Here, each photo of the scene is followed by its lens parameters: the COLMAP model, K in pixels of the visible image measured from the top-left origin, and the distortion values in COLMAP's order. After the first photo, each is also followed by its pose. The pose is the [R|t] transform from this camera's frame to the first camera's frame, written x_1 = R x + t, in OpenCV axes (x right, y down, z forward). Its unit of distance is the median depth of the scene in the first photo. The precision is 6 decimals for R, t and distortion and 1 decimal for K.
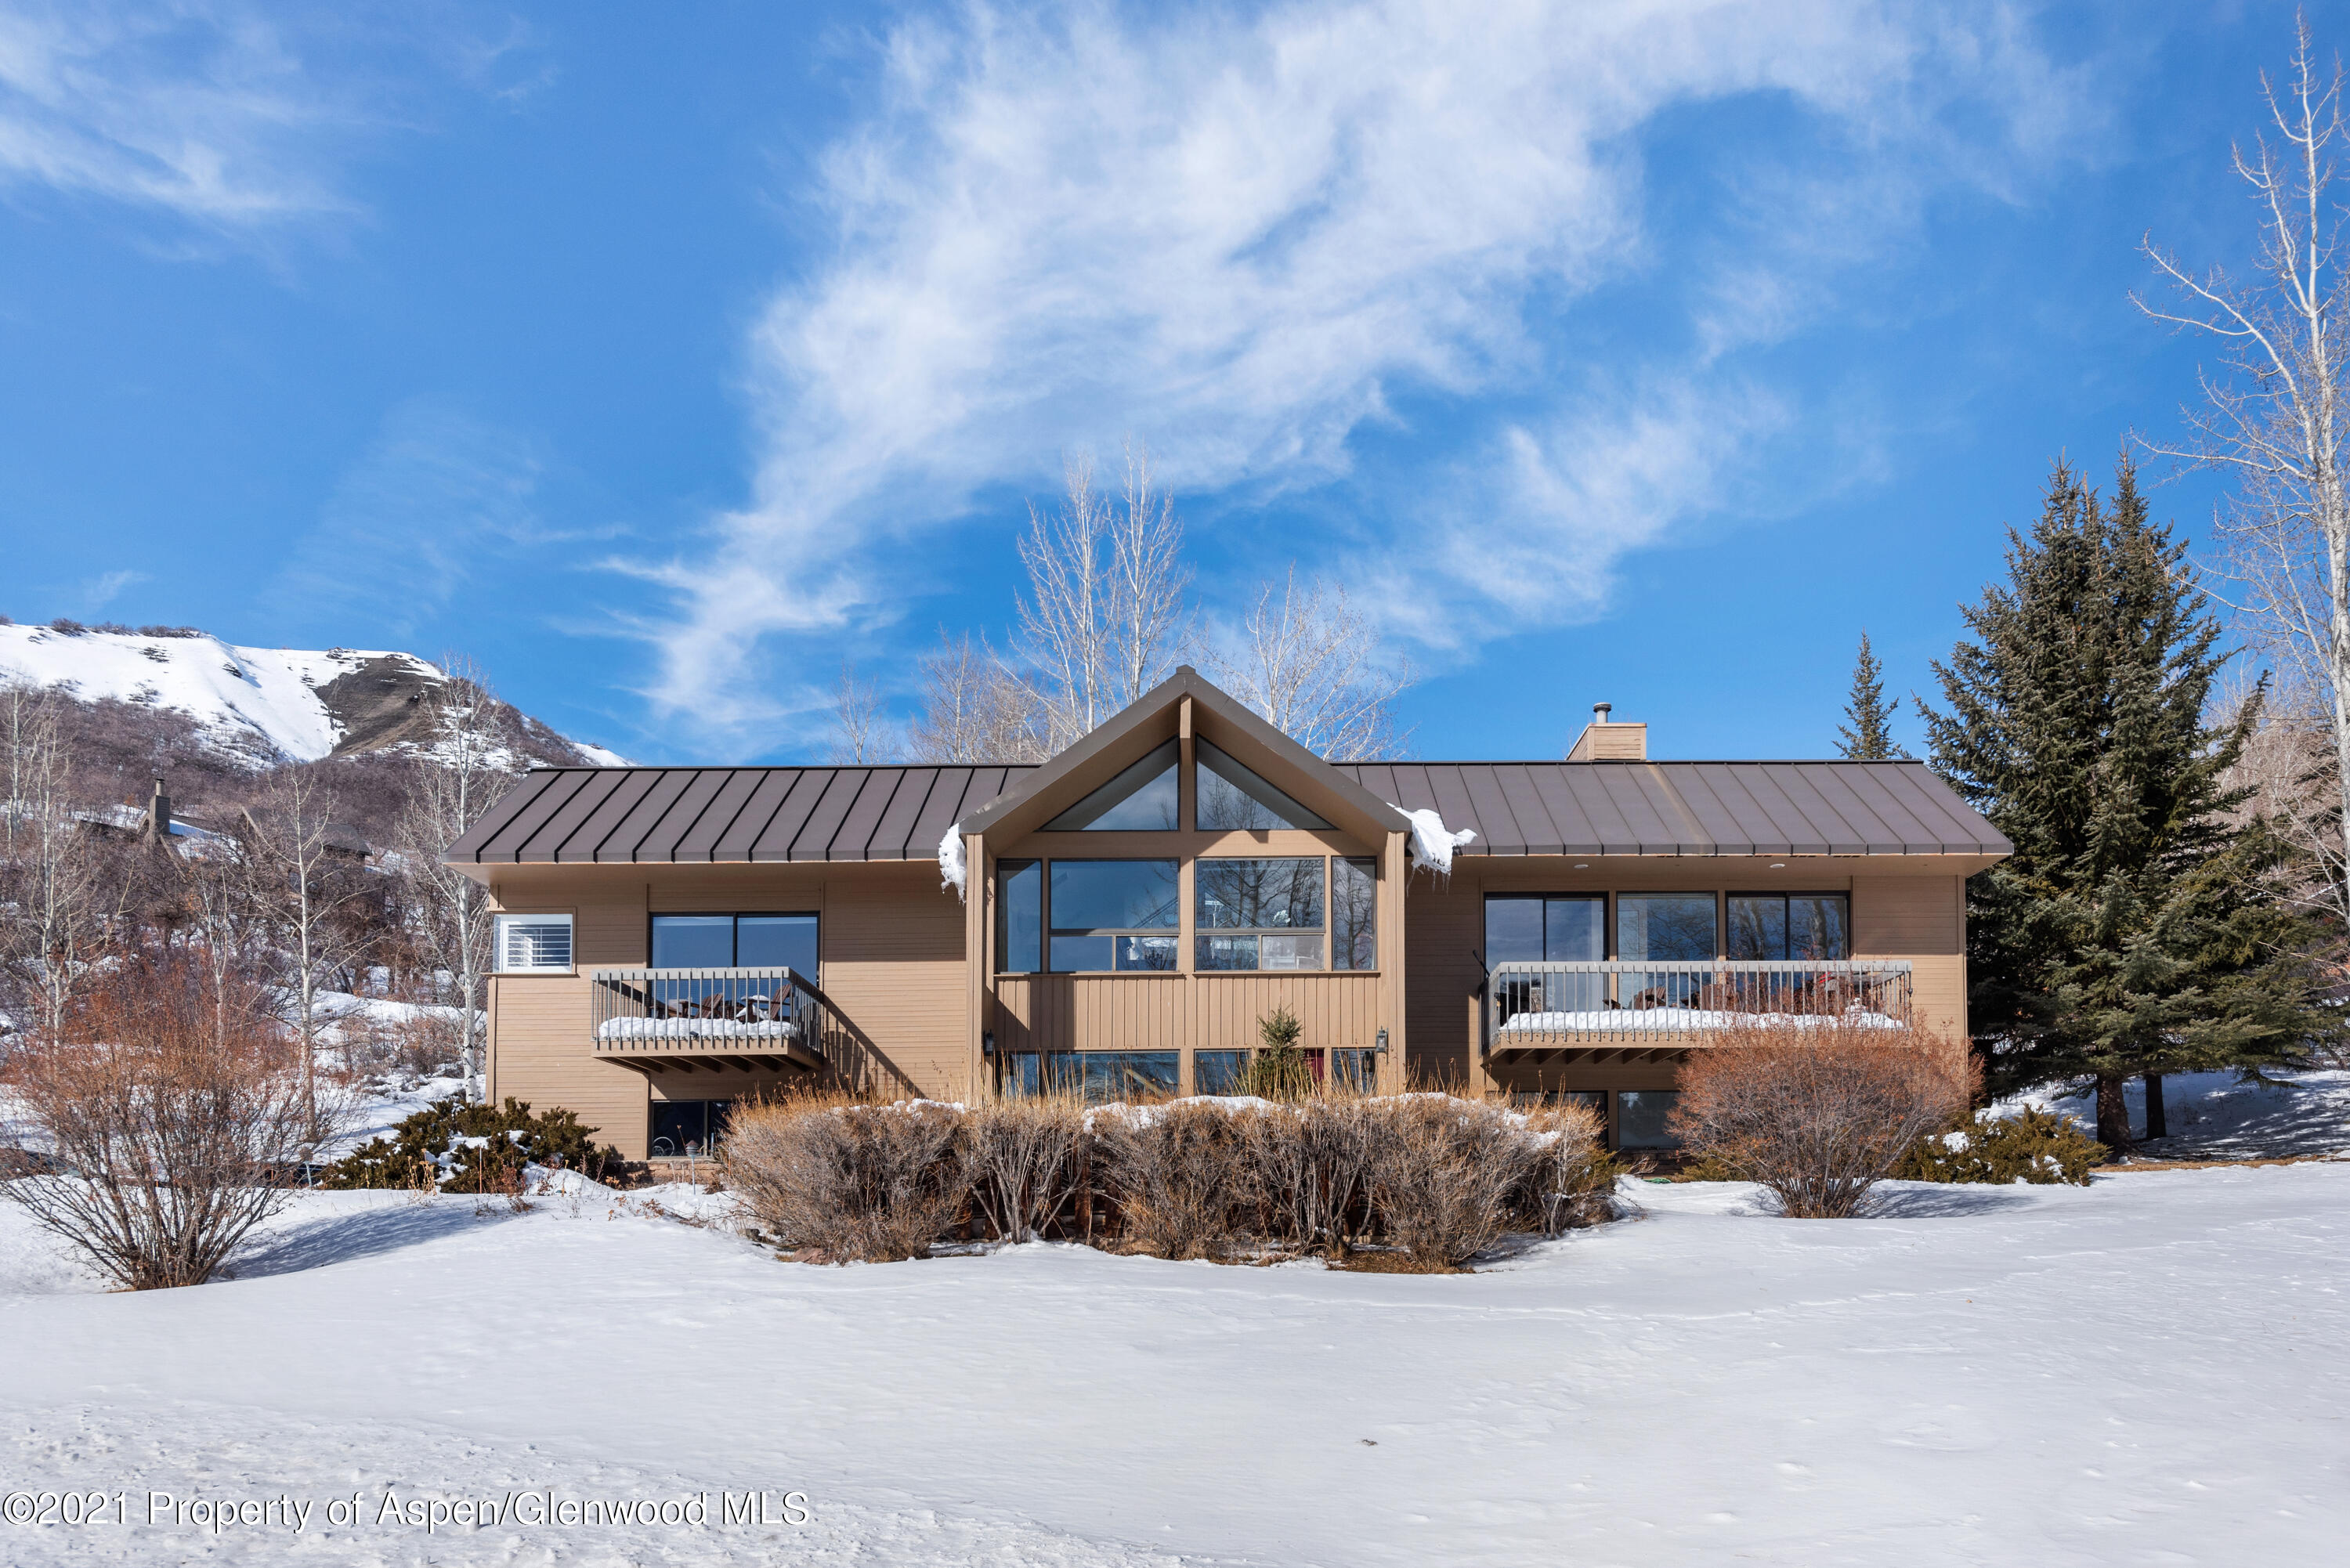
lens RADIAL K [[1495.7, 0, 1213.7], [0, 1495.7, 774.9], [0, 0, 1]] dist [0.009429, -0.001769]
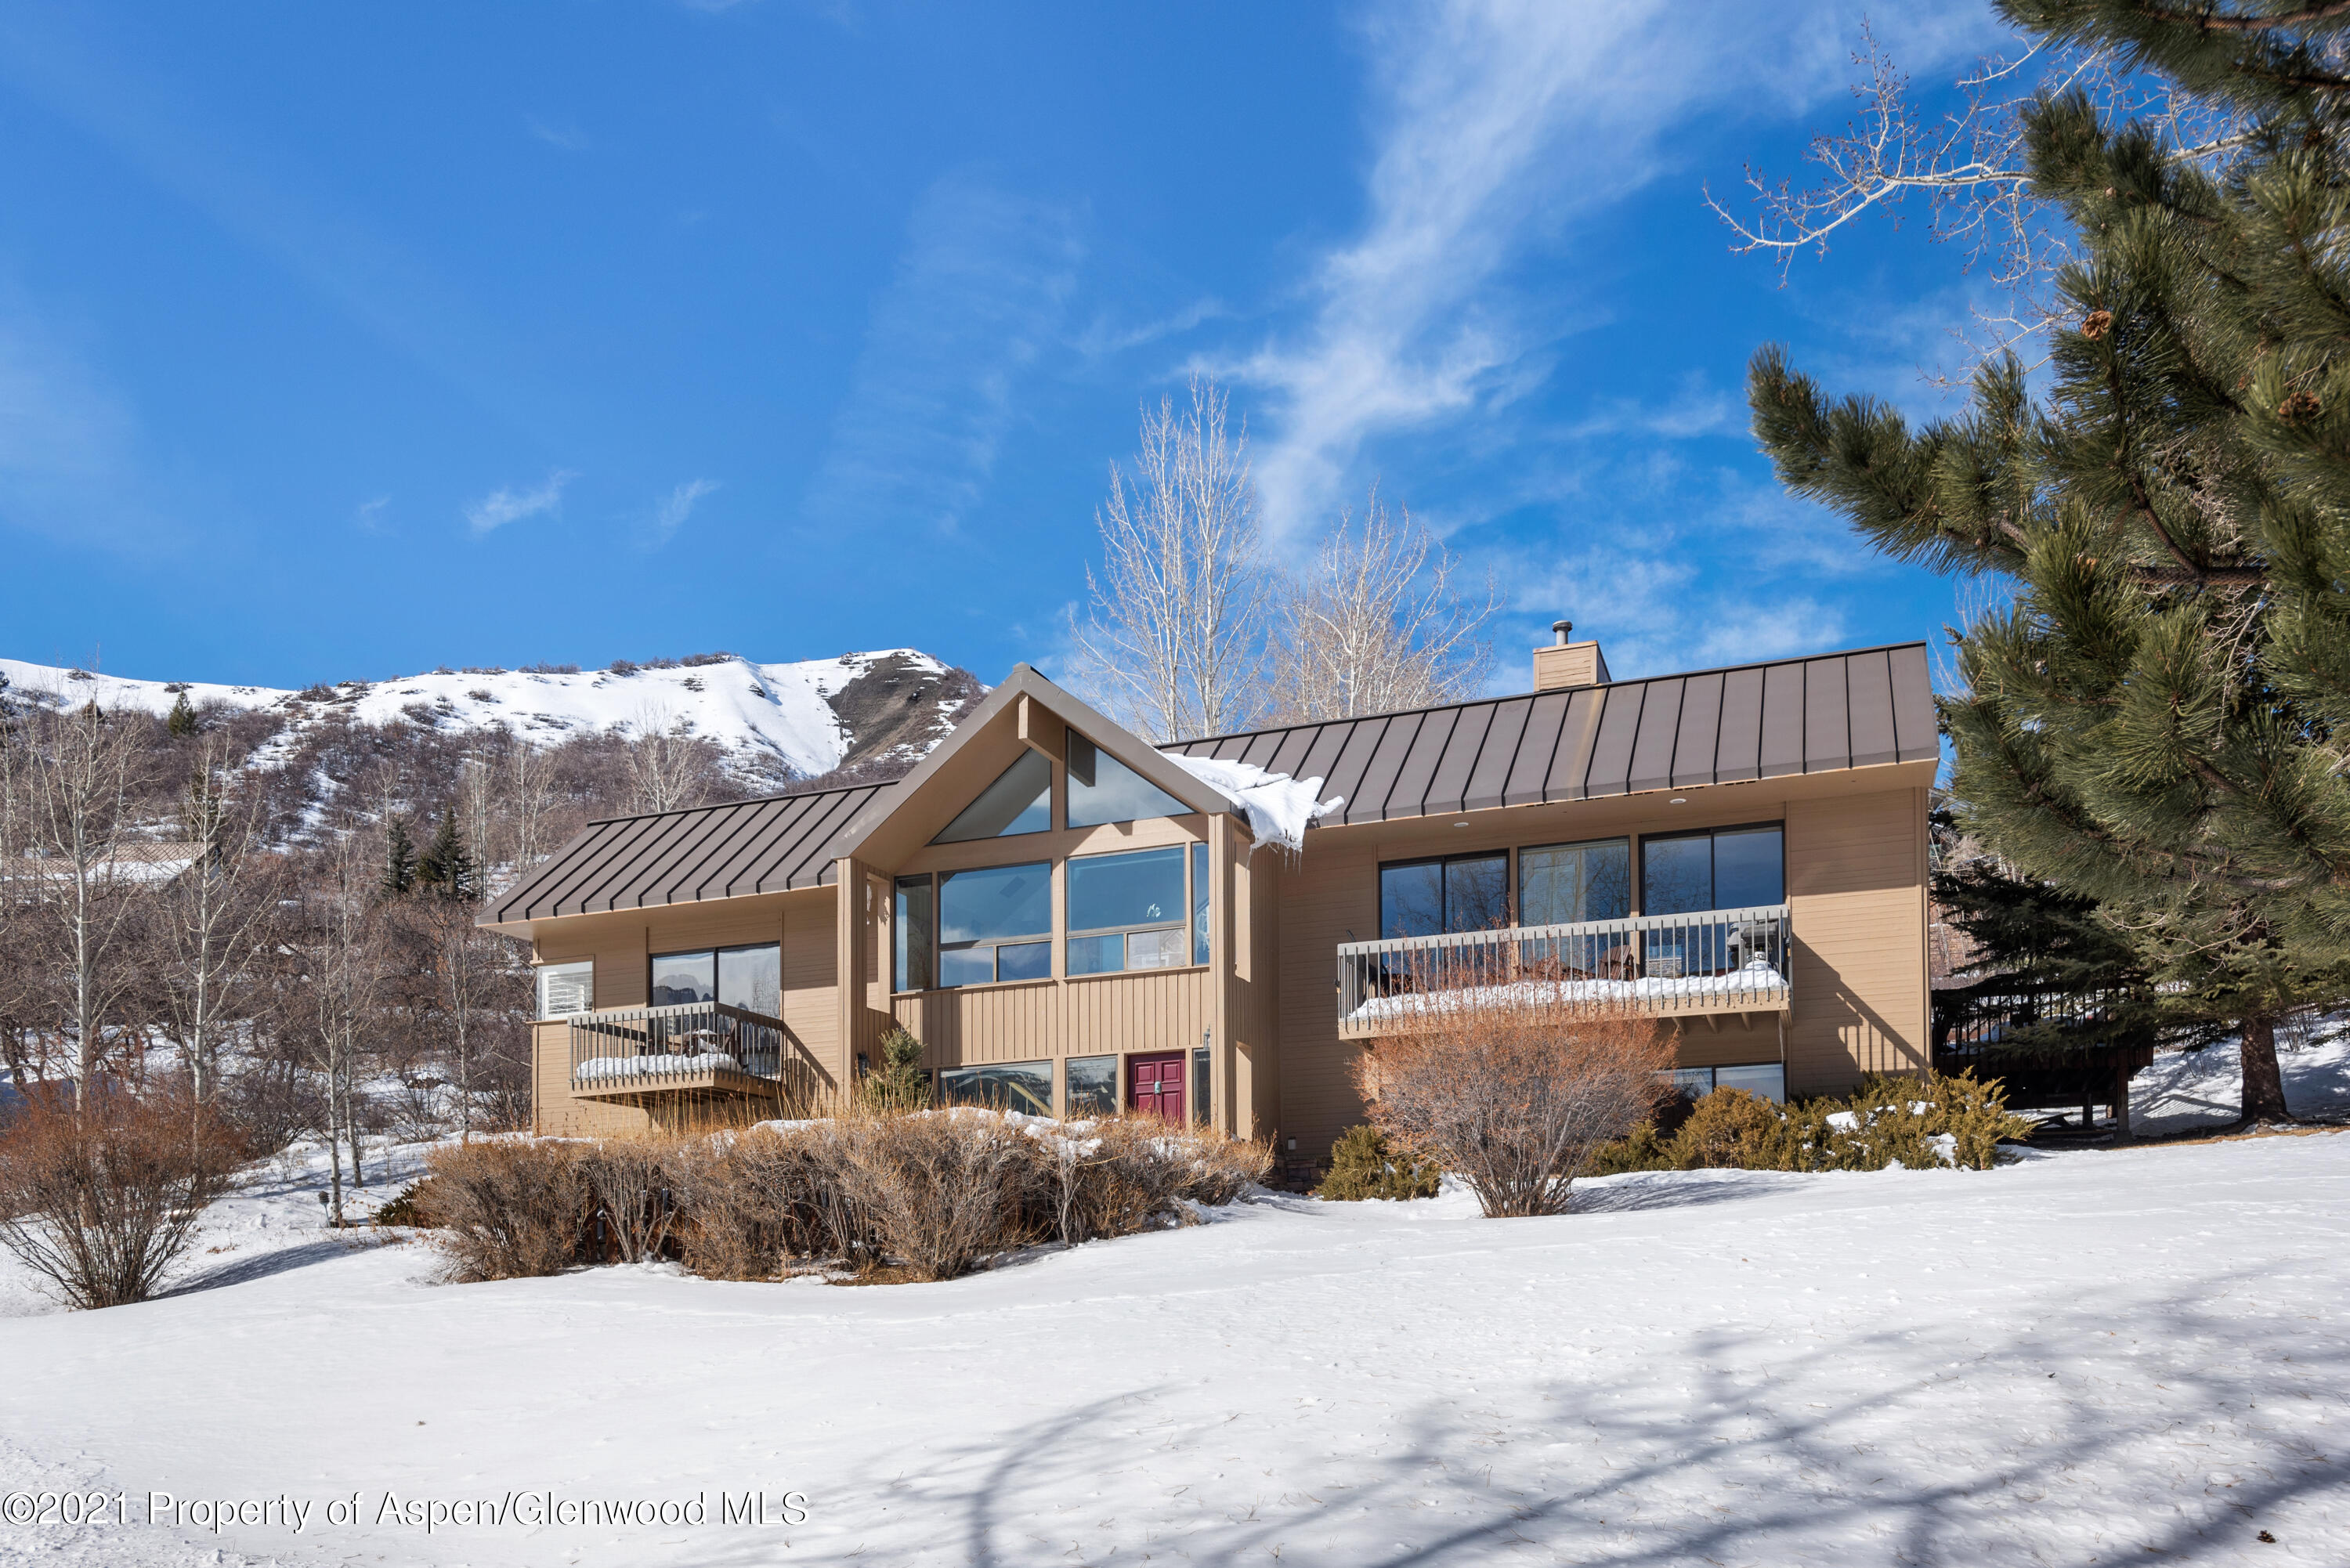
lens RADIAL K [[1802.6, 0, 1175.2], [0, 1802.6, 675.4], [0, 0, 1]] dist [0.010717, -0.001504]
pose [[0.924709, -0.133611, -0.356457, 0.456350], [0.128777, 0.990969, -0.037377, -0.007770], [0.358231, -0.011341, 0.933564, -0.050797]]
